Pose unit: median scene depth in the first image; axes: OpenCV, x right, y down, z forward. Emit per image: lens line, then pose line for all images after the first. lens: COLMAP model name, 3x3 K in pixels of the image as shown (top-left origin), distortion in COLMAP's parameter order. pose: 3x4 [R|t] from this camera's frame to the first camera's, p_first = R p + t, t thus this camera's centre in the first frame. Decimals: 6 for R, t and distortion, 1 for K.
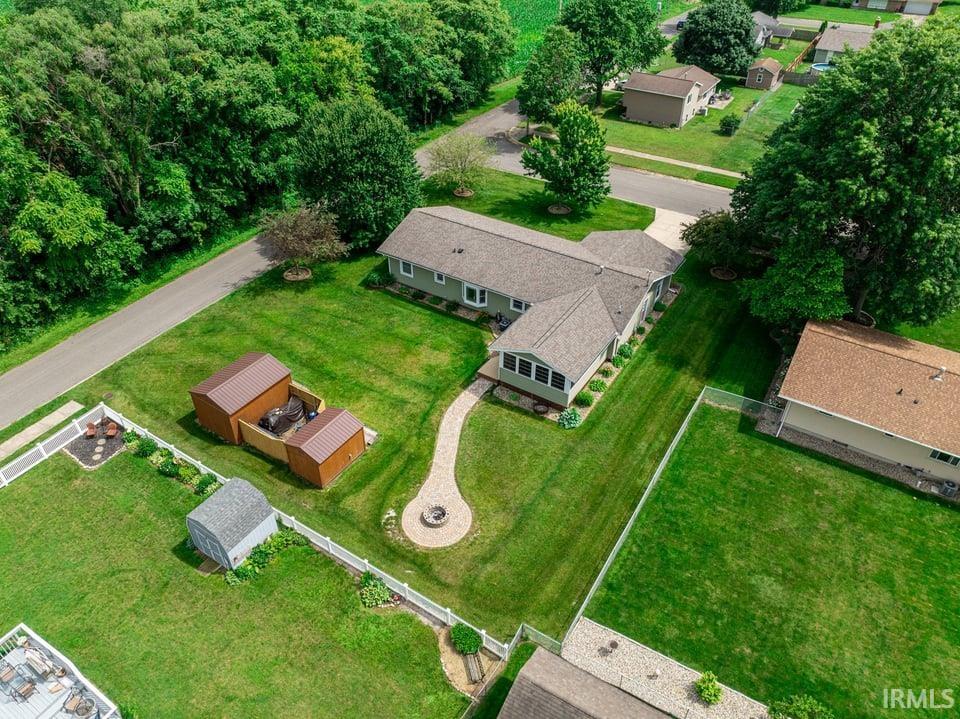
lens RADIAL K [[675.8, 0, 480.0], [0, 675.8, 359.5], [0, 0, 1]] dist [-0.038000, -0.001067]
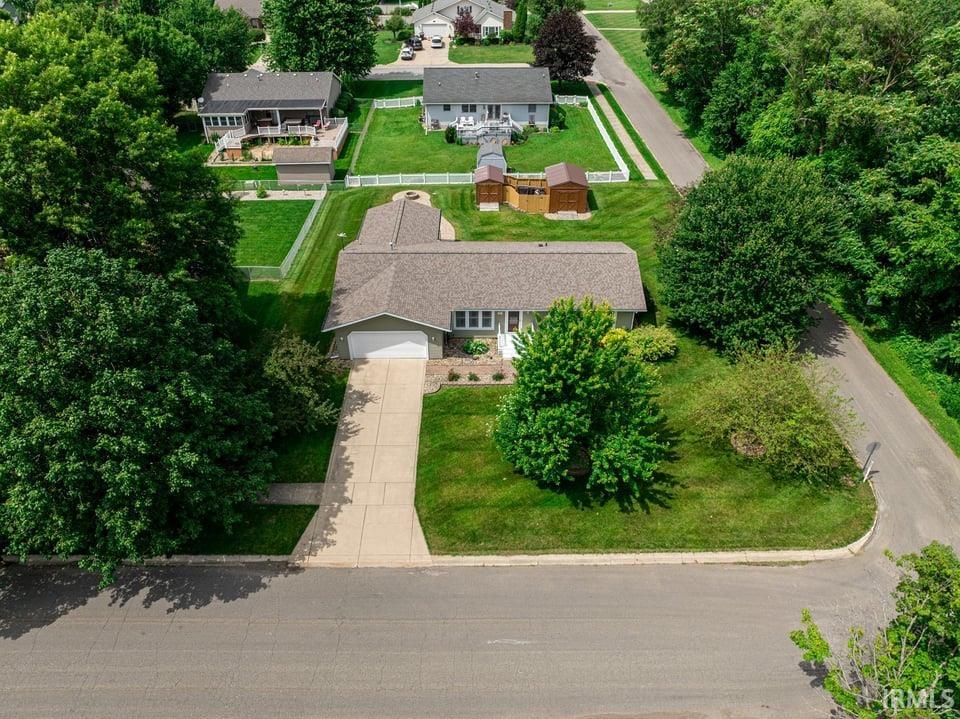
lens RADIAL K [[675.8, 0, 480.0], [0, 675.8, 359.5], [0, 0, 1]] dist [-0.038000, -0.001067]
pose [[-0.839189, 0.317028, -0.441878, 0.628309], [-0.335006, 0.338707, 0.879232, -1.115180], [0.428408, 0.885873, -0.178033, 1.543302]]
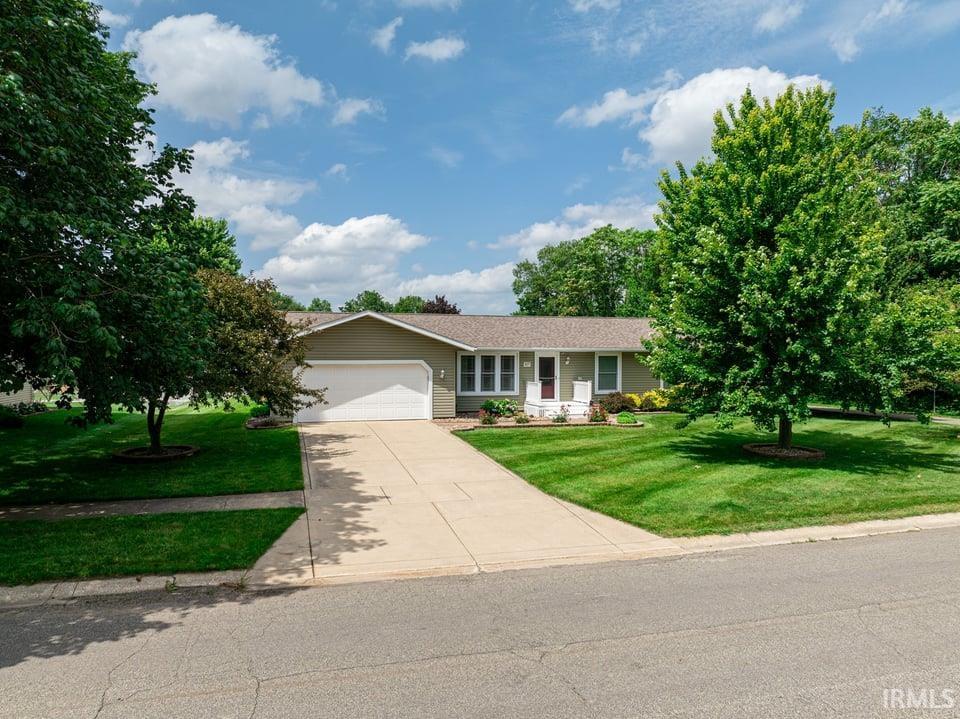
lens RADIAL K [[675.8, 0, 480.0], [0, 675.8, 359.5], [0, 0, 1]] dist [-0.038000, -0.001067]
pose [[-0.661477, -0.000135, -0.749965, 0.659257], [-0.461017, 0.788820, 0.406480, -0.483077], [0.591533, 0.614625, -0.521849, 1.631573]]
